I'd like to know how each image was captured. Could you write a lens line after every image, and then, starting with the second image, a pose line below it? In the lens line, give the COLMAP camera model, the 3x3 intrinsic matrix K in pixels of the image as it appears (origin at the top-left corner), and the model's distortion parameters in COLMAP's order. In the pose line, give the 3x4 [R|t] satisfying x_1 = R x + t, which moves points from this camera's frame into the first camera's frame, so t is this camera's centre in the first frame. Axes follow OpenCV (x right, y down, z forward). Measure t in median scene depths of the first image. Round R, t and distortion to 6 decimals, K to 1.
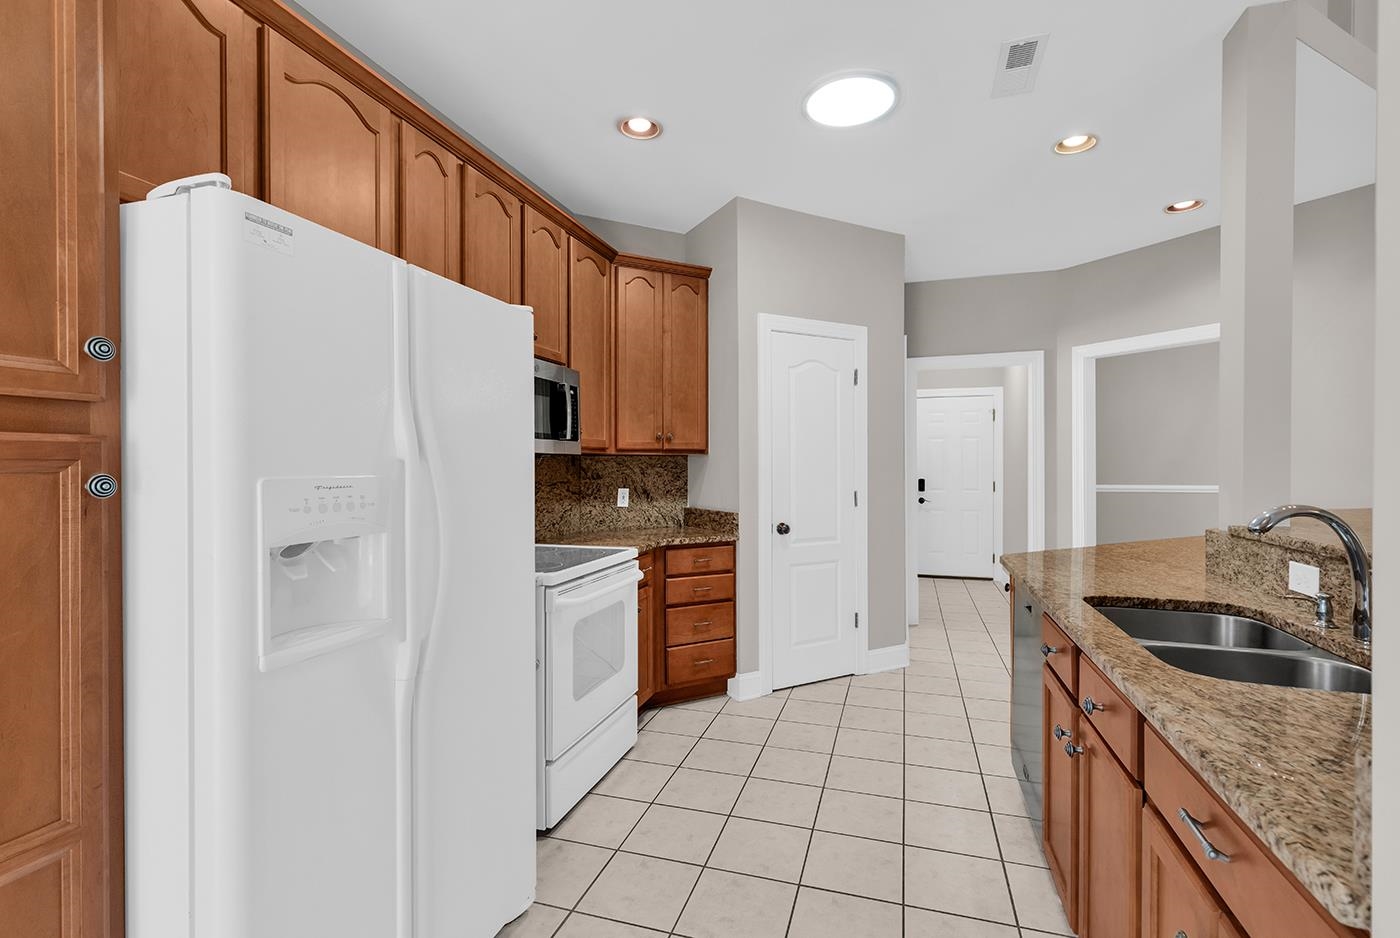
lens RADIAL K [[639.6, 0, 700.0], [0, 639.6, 469.0], [0, 0, 1]] dist [-0.000204, 0.000210]
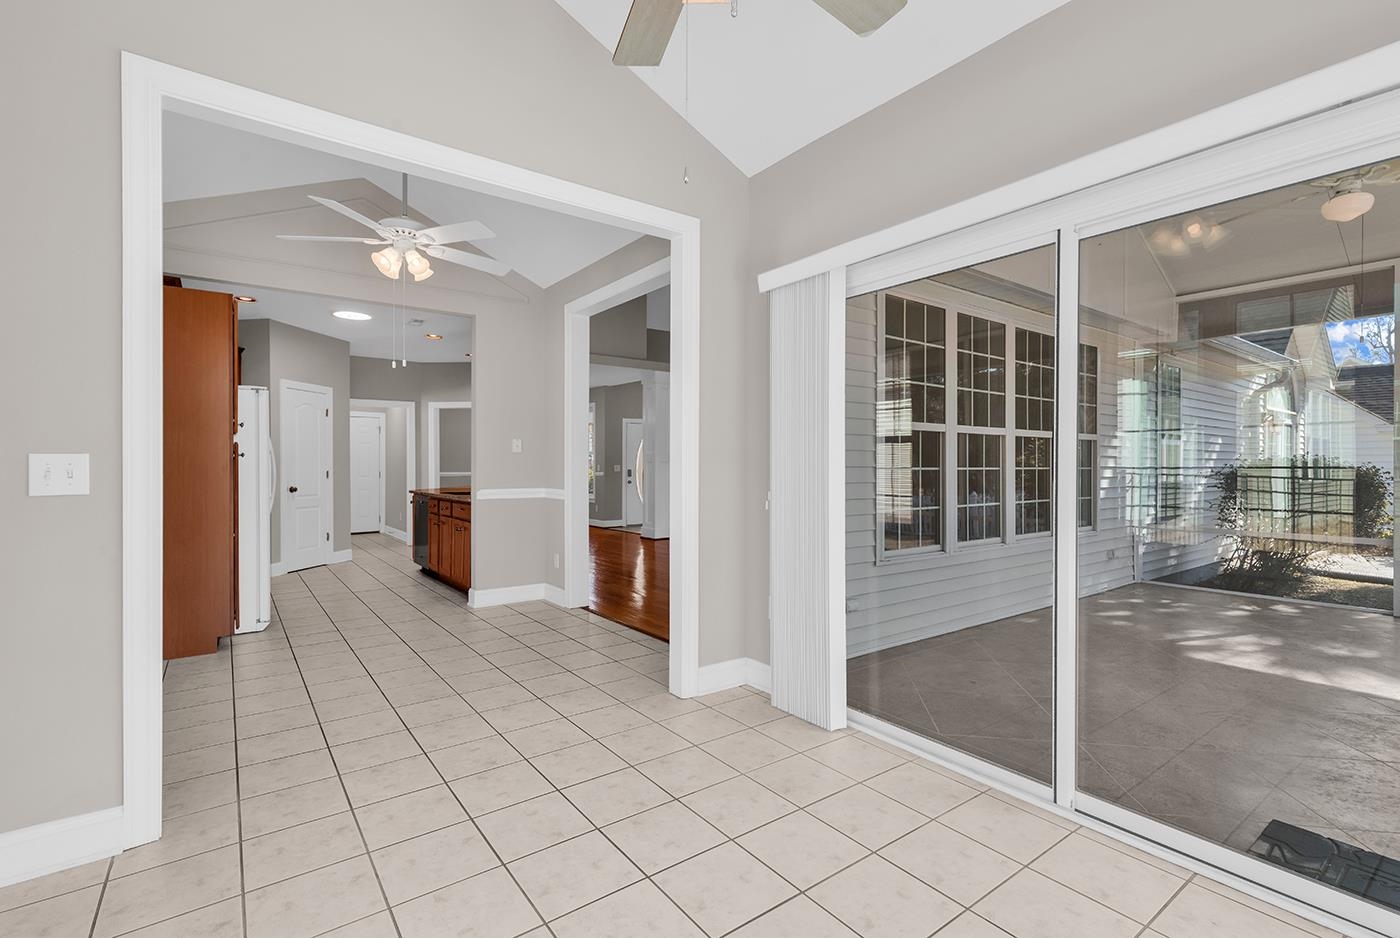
lens RADIAL K [[639.6, 0, 700.0], [0, 639.6, 469.0], [0, 0, 1]] dist [-0.000204, 0.000210]
pose [[0.589148, -0.001402, 0.808024, -0.719142], [0.002597, 0.999997, -0.000159, 0.034178], [-0.808021, 0.002192, 0.589149, -1.162787]]
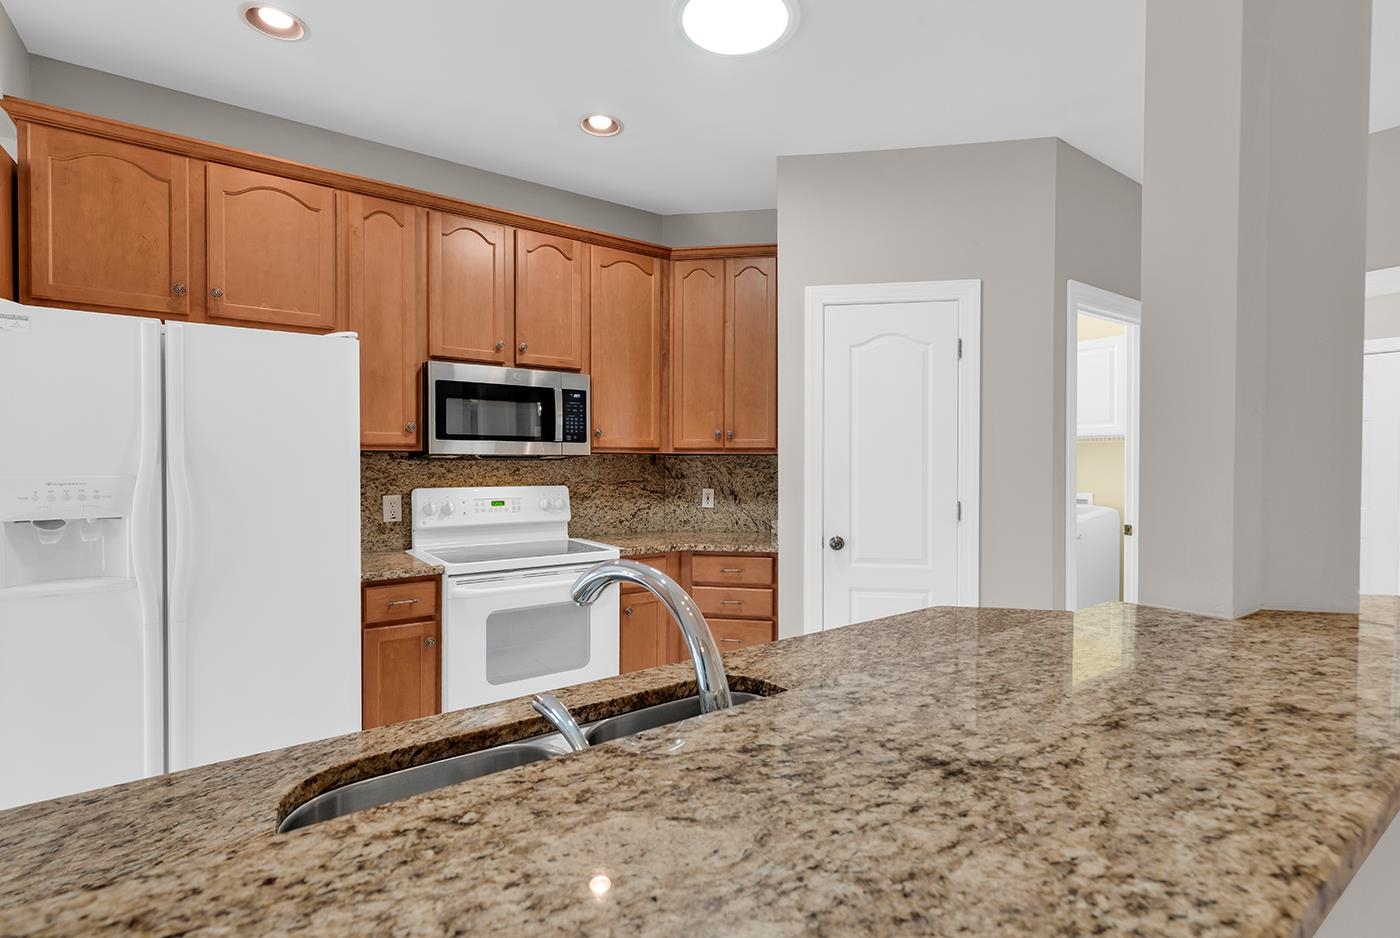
lens RADIAL K [[650.3, 0, 700.0], [0, 650.3, 469.0], [0, 0, 1]] dist [0.001500, 0.000849]
pose [[0.796226, 0.012420, -0.604872, 0.497388], [-0.007051, 0.999912, 0.011251, -0.011226], [0.604958, -0.004693, 0.796243, 0.223943]]
